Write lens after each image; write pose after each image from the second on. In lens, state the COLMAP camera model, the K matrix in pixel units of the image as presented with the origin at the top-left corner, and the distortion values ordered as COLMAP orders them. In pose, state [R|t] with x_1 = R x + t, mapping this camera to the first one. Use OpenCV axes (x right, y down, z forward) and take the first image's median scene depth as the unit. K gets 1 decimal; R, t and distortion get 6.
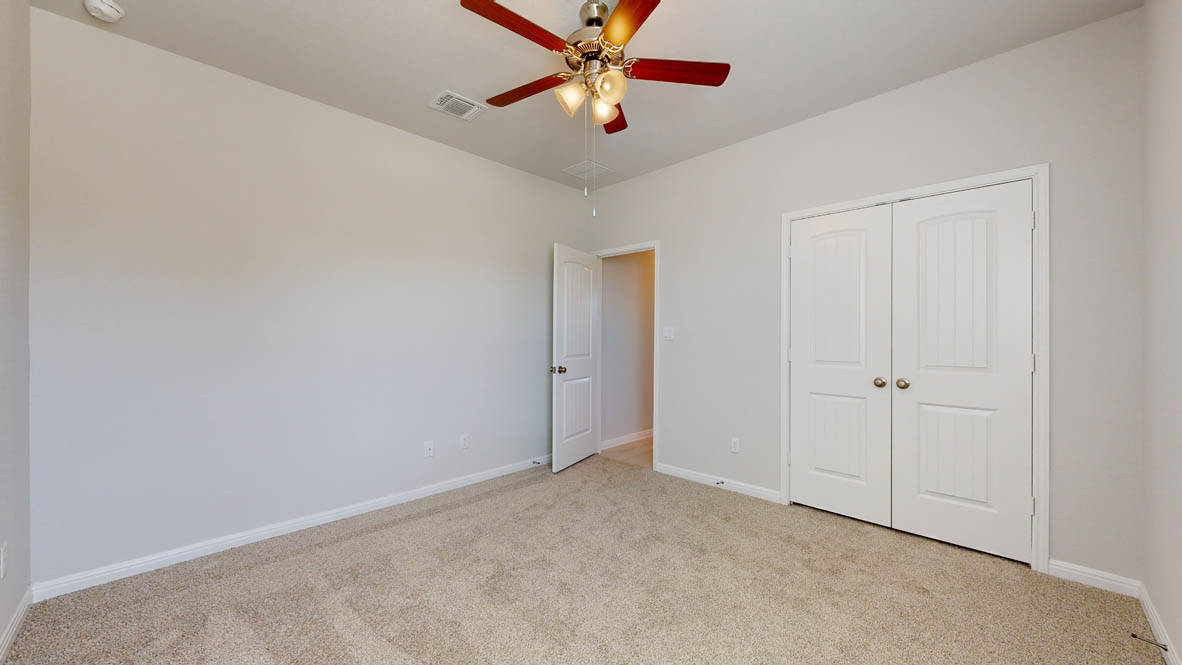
lens RADIAL K [[429.9, 0, 586.7], [0, 429.9, 335.8], [0, 0, 1]] dist [-0.000946, 0.000130]
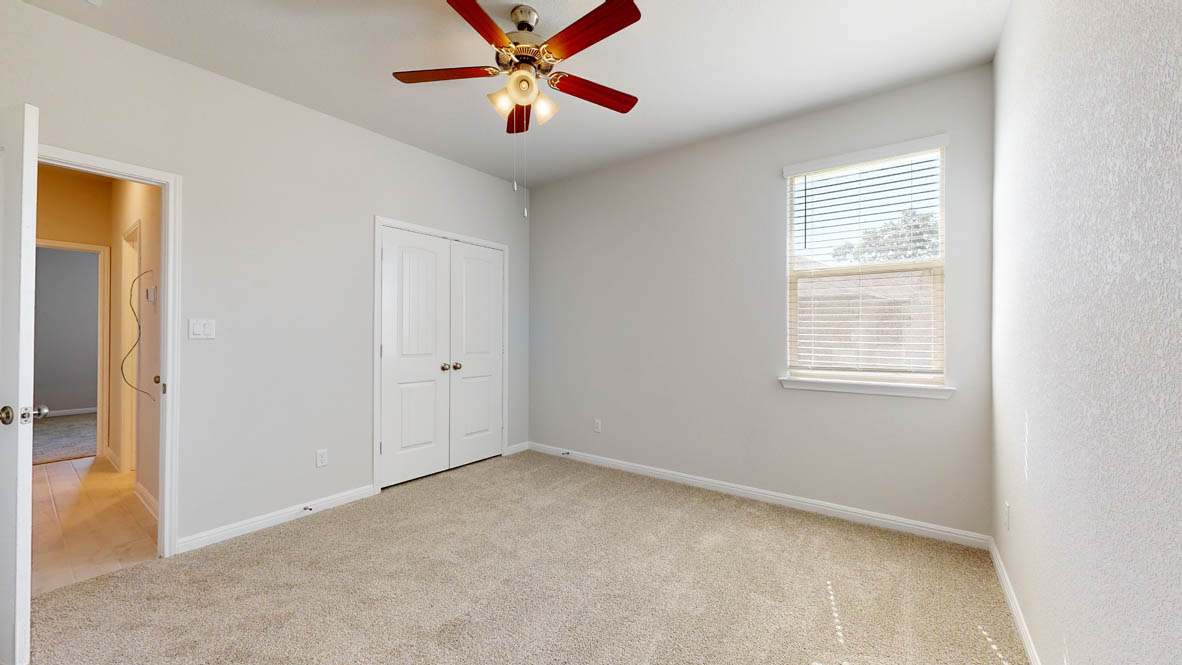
lens RADIAL K [[429.9, 0, 598.2], [0, 429.9, 333.9], [0, 0, 1]] dist [-0.000946, 0.000130]
pose [[-0.148026, 0.005127, 0.988970, -0.918155], [0.002907, 0.999984, -0.004749, 0.013505], [-0.988979, 0.002172, -0.148039, 0.871653]]
